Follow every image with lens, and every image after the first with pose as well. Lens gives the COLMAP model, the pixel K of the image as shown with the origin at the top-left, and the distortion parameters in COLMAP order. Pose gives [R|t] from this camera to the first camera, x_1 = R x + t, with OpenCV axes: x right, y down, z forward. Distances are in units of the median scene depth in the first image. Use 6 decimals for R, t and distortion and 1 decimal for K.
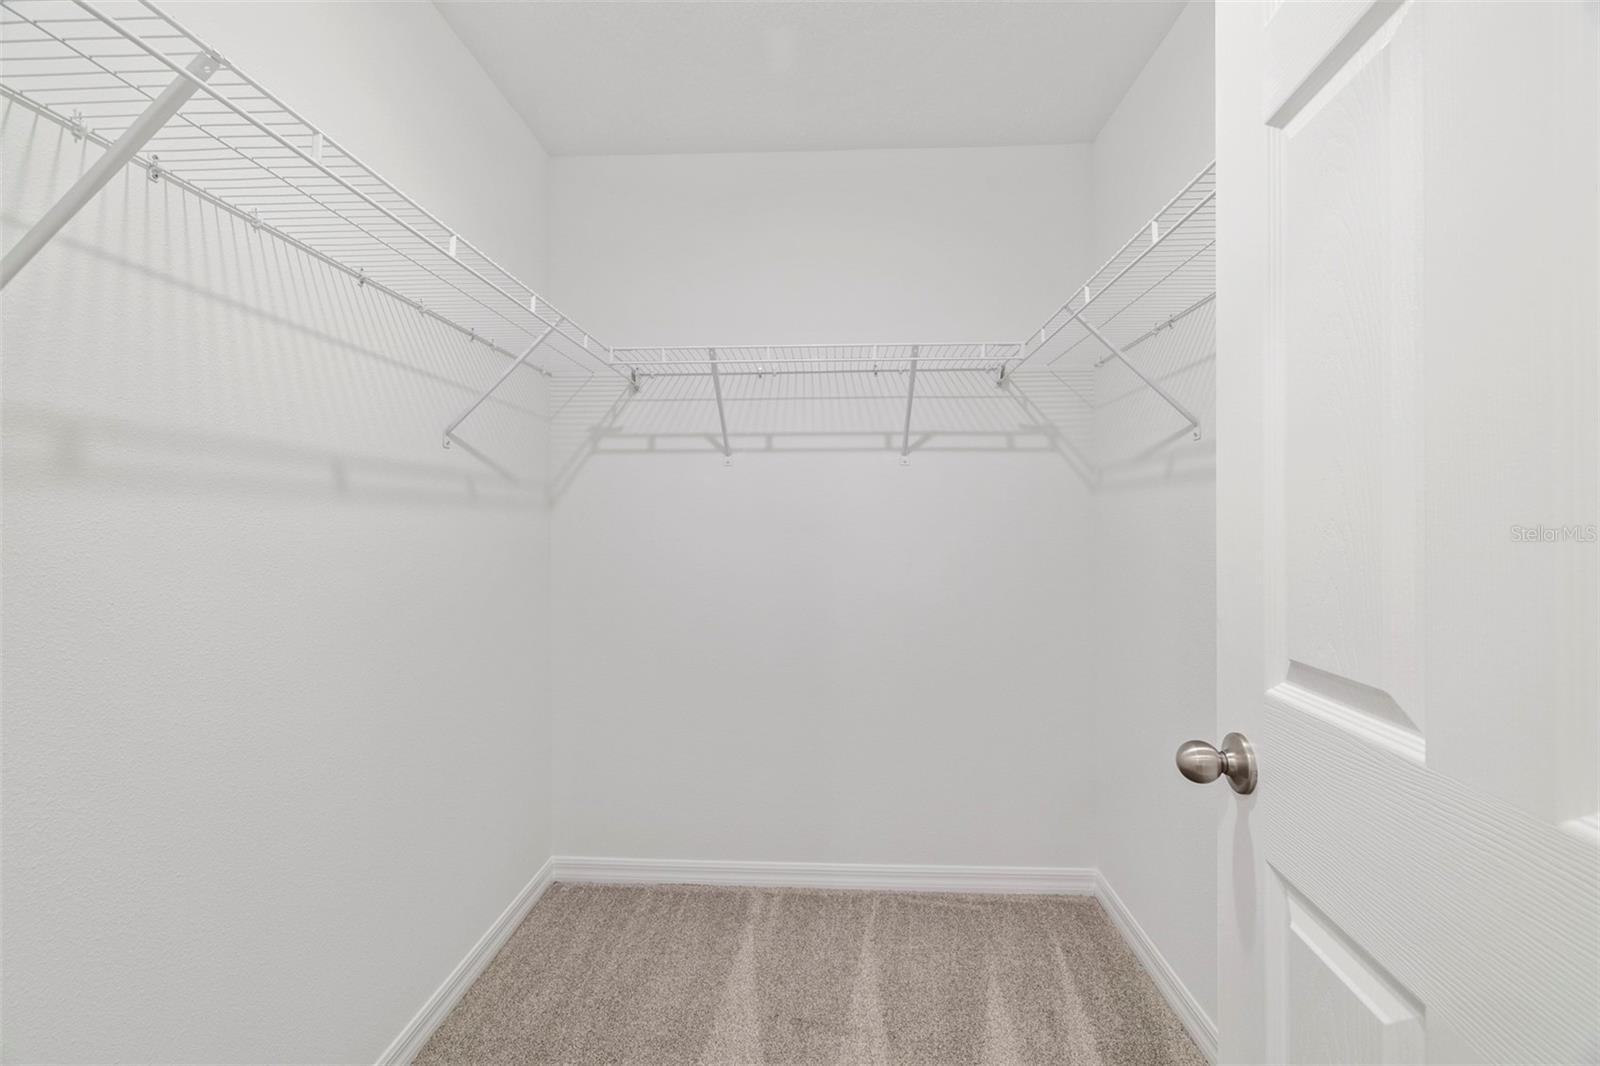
lens RADIAL K [[678.4, 0, 803.2], [0, 678.4, 530.5], [0, 0, 1]] dist [0.002273, 0.000160]
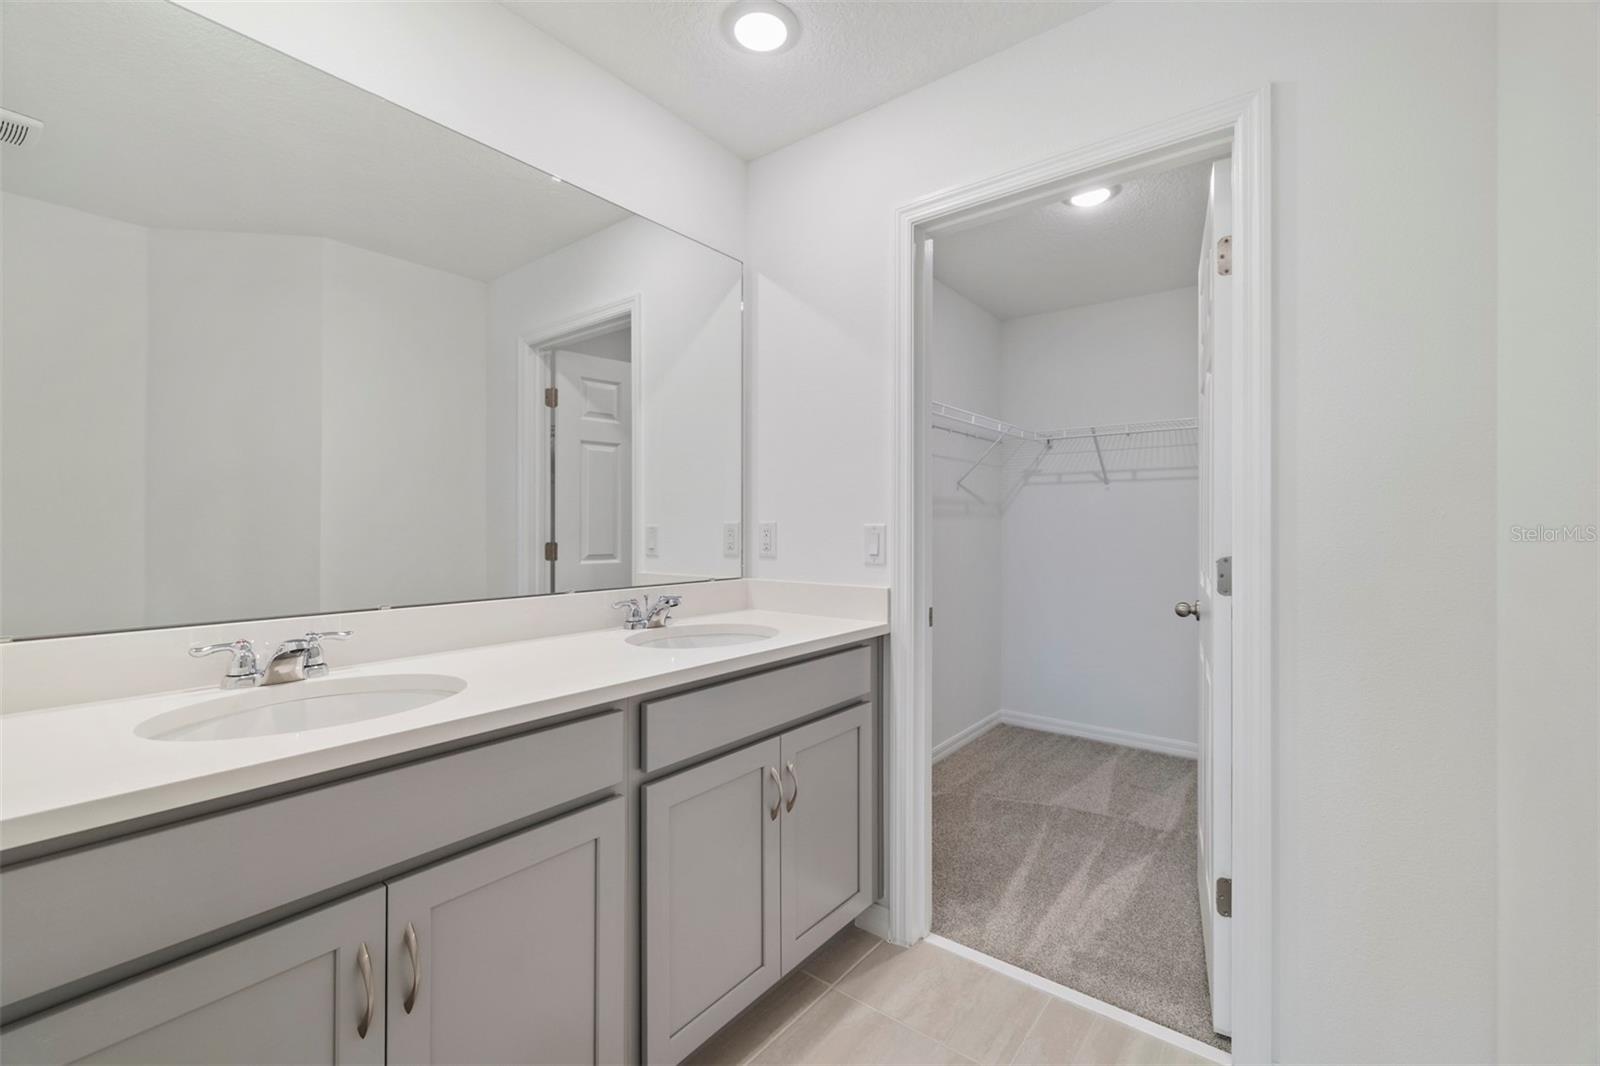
lens RADIAL K [[678.4, 0, 802.2], [0, 678.4, 530.7], [0, 0, 1]] dist [0.002273, 0.000160]
pose [[0.819876, 0.001206, -0.572540, 0.229723], [-0.006069, 0.999960, -0.006584, 0.018770], [0.572509, 0.008872, 0.819850, -0.790062]]
